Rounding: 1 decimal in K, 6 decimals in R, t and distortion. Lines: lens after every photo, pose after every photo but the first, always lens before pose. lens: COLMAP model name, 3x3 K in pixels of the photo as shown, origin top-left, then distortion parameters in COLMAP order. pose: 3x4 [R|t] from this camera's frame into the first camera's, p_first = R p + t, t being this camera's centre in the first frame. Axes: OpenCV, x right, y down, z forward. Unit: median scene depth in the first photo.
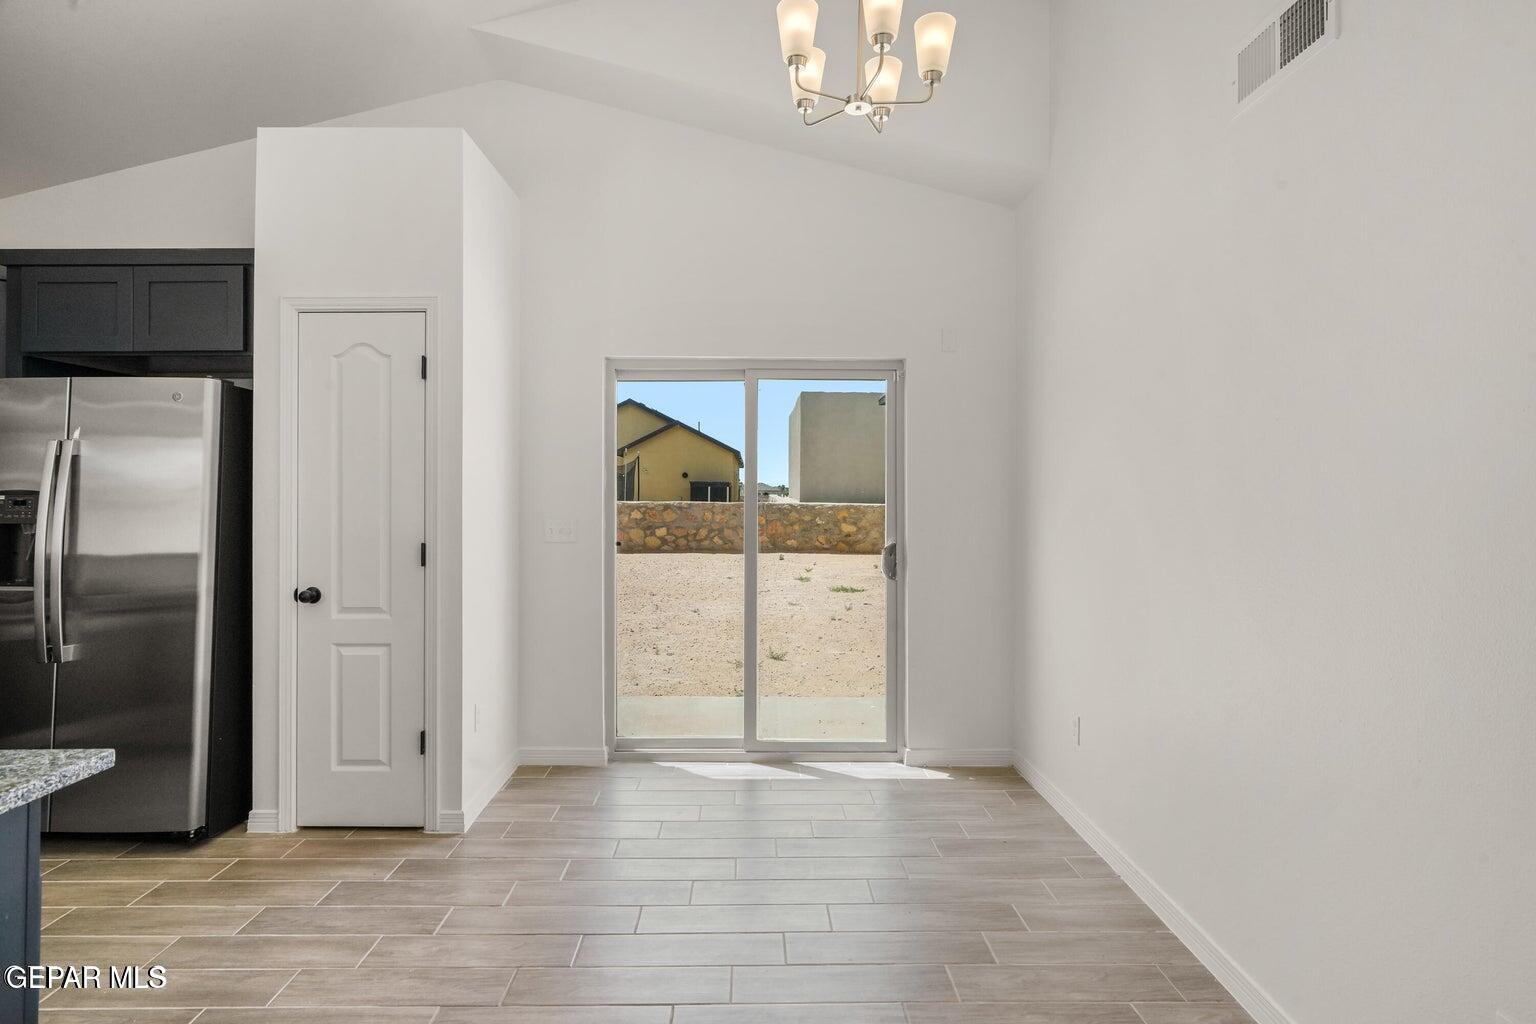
lens RADIAL K [[701.8, 0, 761.8], [0, 701.8, 486.1], [0, 0, 1]] dist [0.001653, 0.000698]
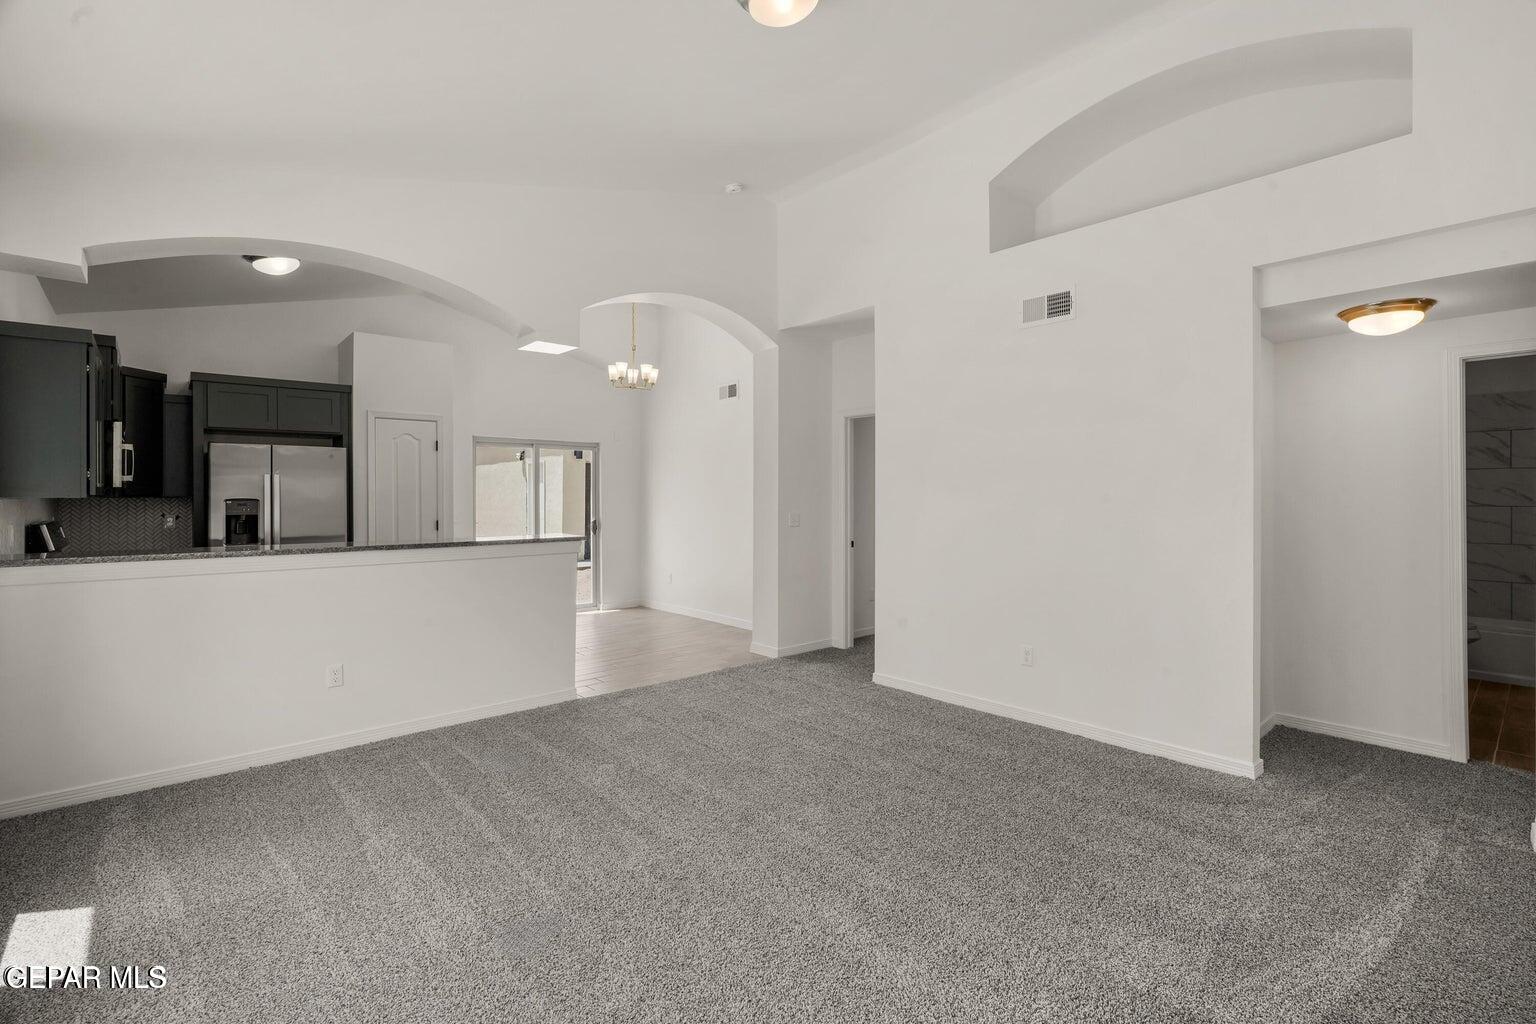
lens RADIAL K [[701.8, 0, 765.9], [0, 701.8, 503.4], [0, 0, 1]] dist [0.001653, 0.000698]
pose [[0.752228, -0.009350, 0.658836, -0.235392], [0.000320, 0.999904, 0.013825, -0.001397], [-0.658902, -0.010189, 0.752159, -0.292044]]
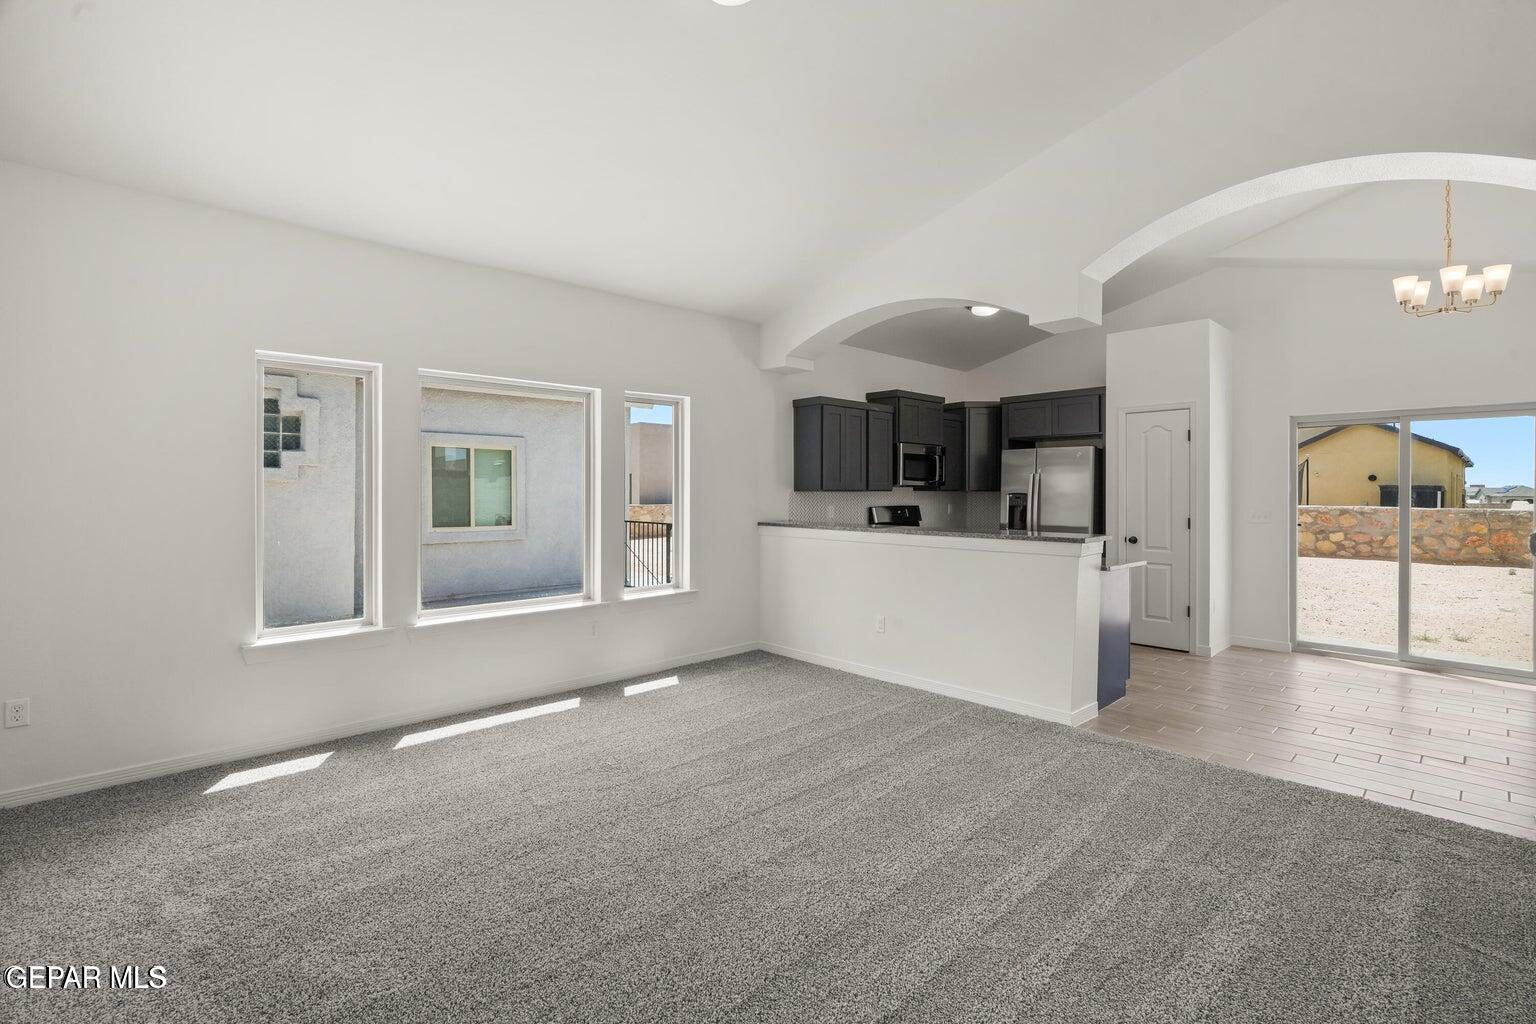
lens RADIAL K [[701.8, 0, 772.7], [0, 701.8, 497.7], [0, 0, 1]] dist [0.001653, 0.000698]
pose [[0.680930, 0.004743, -0.732333, 0.042184], [0.002291, 0.999960, 0.008607, -0.000258], [0.732345, -0.007538, 0.680893, -0.267160]]
